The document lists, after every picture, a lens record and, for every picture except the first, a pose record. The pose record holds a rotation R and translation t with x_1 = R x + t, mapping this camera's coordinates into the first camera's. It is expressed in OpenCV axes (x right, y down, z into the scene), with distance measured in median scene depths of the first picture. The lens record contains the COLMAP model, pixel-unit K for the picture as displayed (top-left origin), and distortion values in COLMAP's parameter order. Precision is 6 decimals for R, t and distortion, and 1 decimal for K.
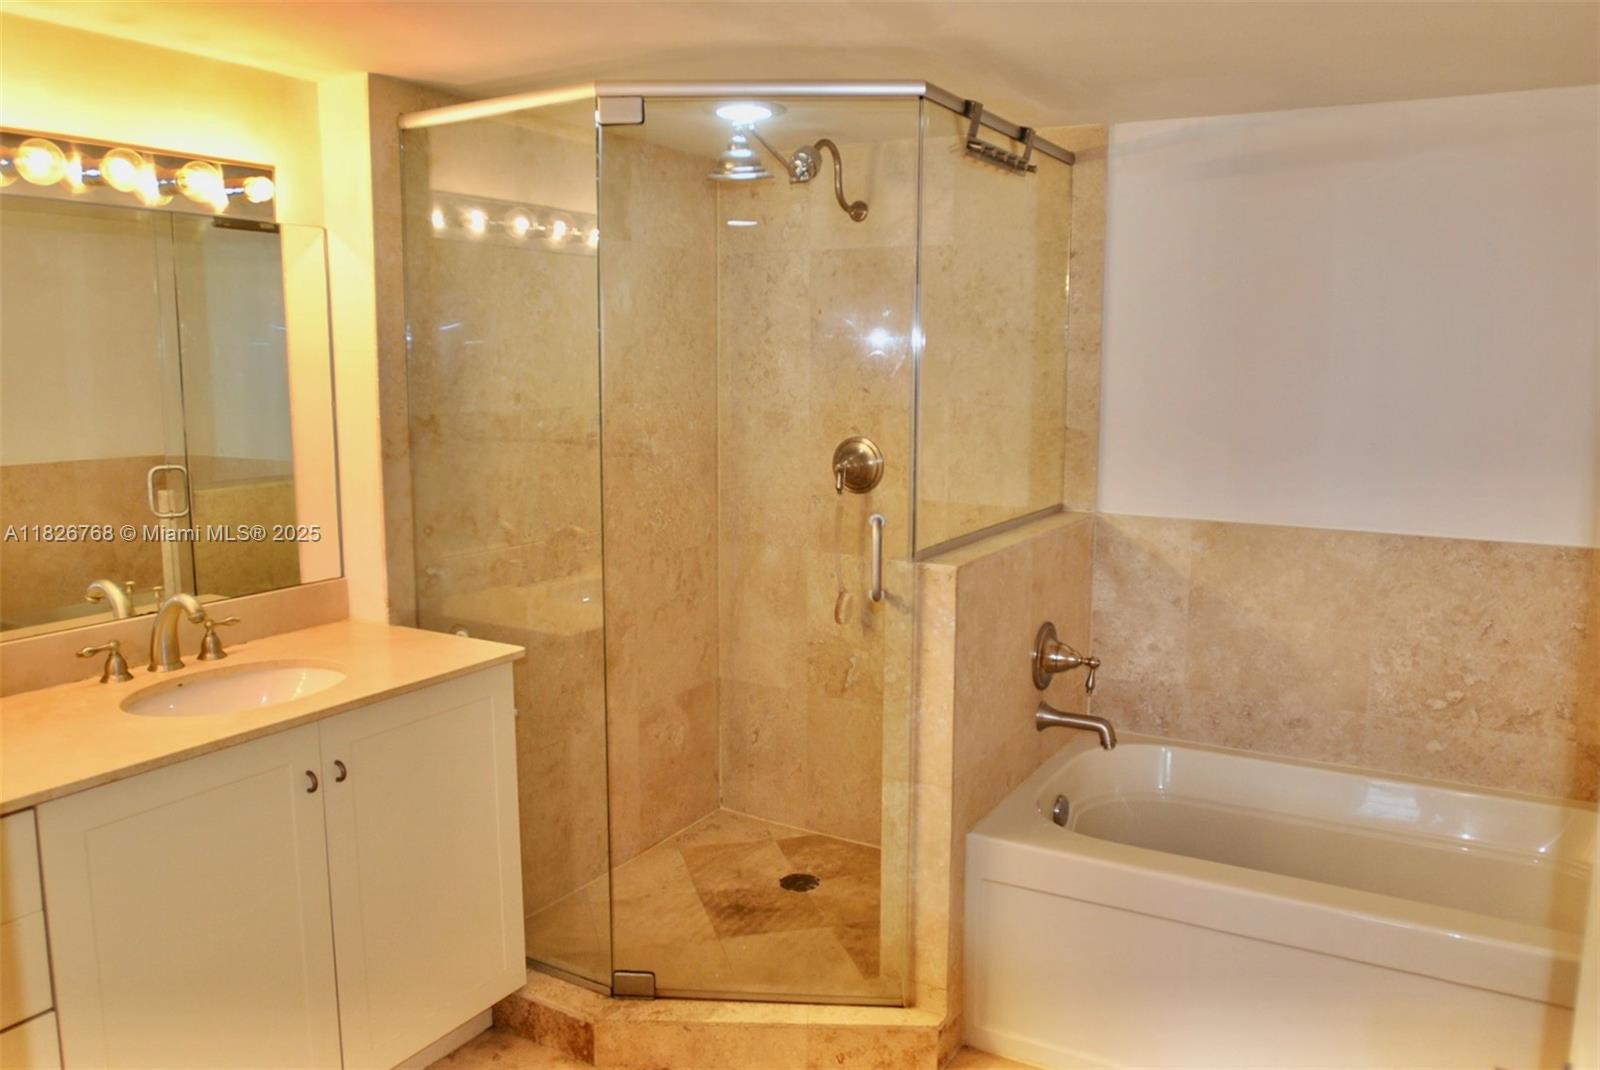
lens RADIAL K [[1192.5, 0, 801.8], [0, 1192.5, 534.7], [0, 0, 1]] dist [-0.010375, -0.001297]
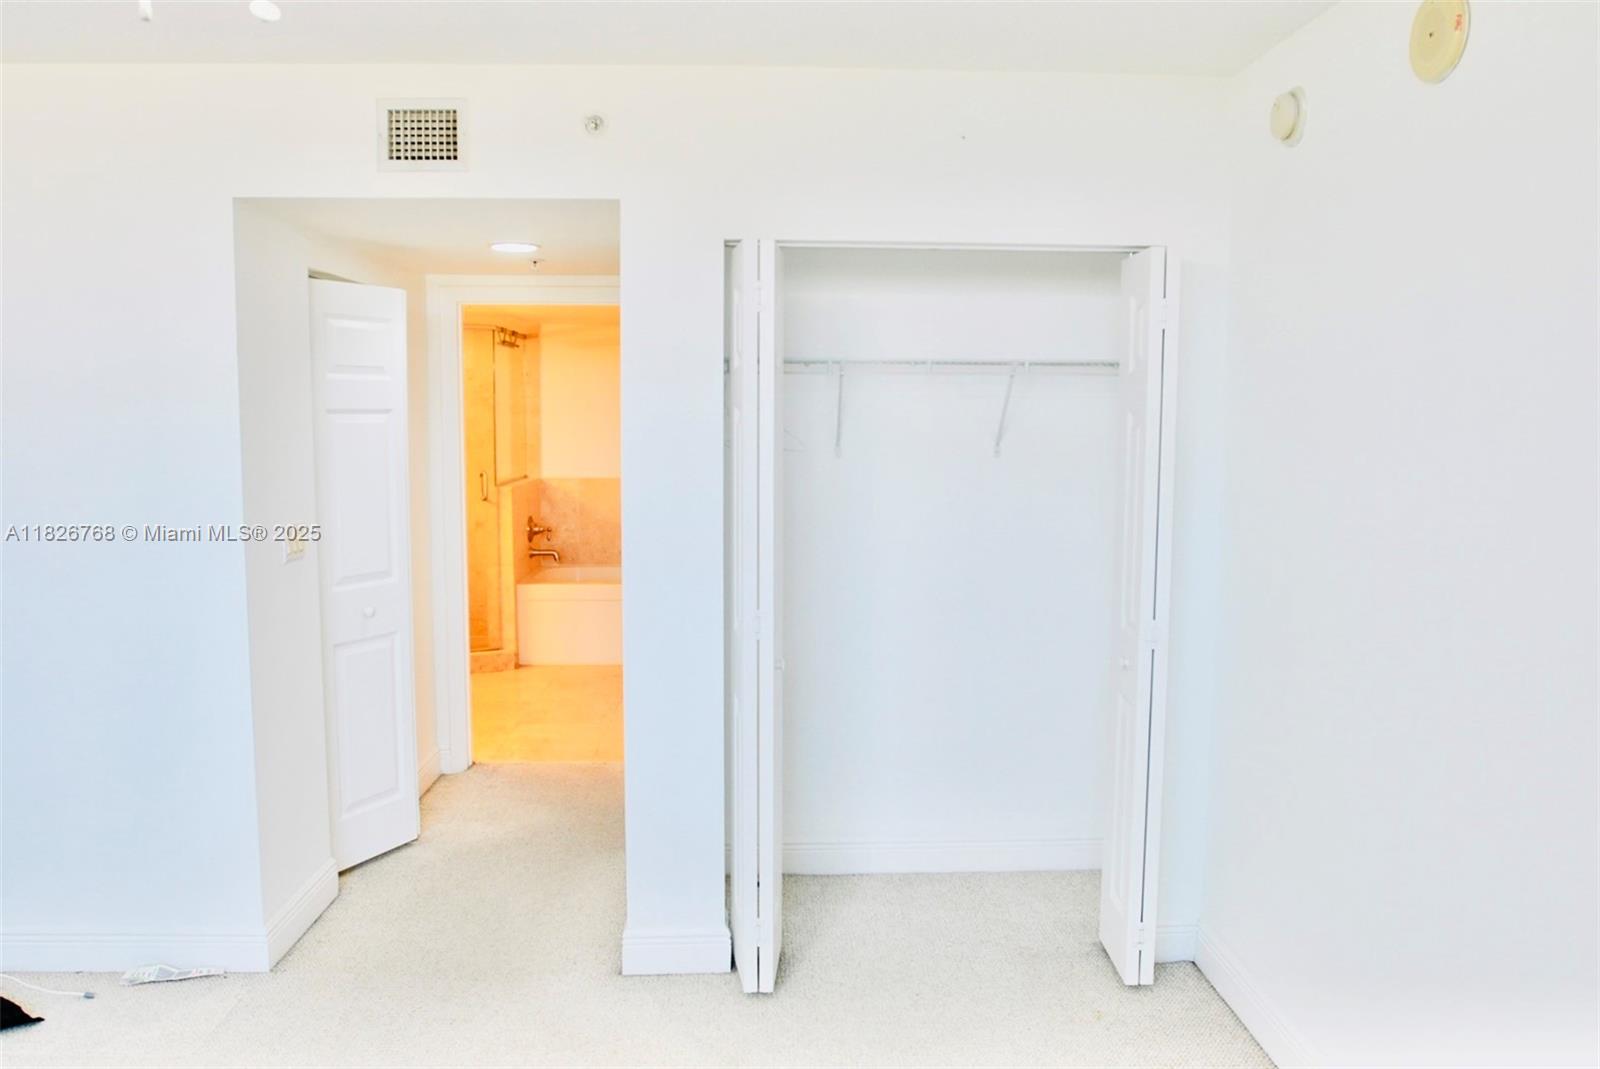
lens RADIAL K [[1192.5, 0, 800.3], [0, 1192.5, 533.2], [0, 0, 1]] dist [-0.010375, -0.001297]
pose [[0.844088, -0.048768, 0.533982, -0.695597], [0.066036, 0.997729, -0.013264, 0.184482], [-0.532122, 0.046458, 0.845392, -1.527787]]
